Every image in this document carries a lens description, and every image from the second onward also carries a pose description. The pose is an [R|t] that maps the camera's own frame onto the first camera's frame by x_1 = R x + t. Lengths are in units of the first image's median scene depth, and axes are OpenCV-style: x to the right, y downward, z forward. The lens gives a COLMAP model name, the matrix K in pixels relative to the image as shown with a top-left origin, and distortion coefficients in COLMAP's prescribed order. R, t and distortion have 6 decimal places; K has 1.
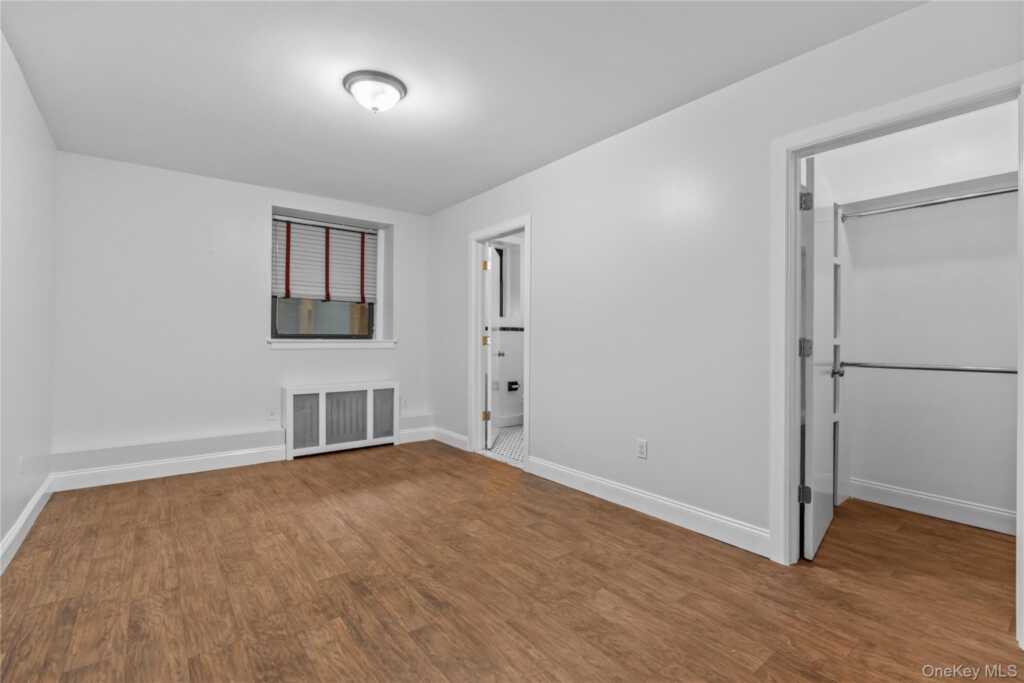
lens RADIAL K [[467.7, 0, 509.7], [0, 467.7, 340.8], [0, 0, 1]] dist [-0.003991, 0.000047]
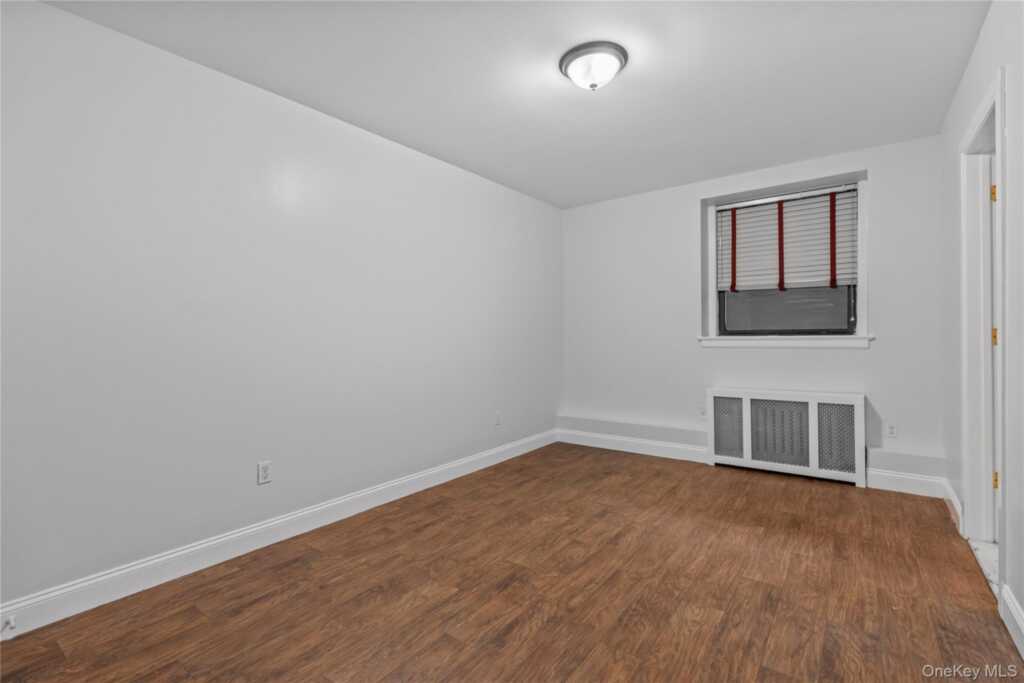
lens RADIAL K [[466.6, 0, 508.8], [0, 466.6, 335.4], [0, 0, 1]] dist [-0.008259, 0.000842]
pose [[0.260056, -0.008443, -0.965557, 0.323788], [0.010039, 0.999931, -0.006040, -0.004141], [0.965541, -0.008122, 0.260123, 0.357813]]
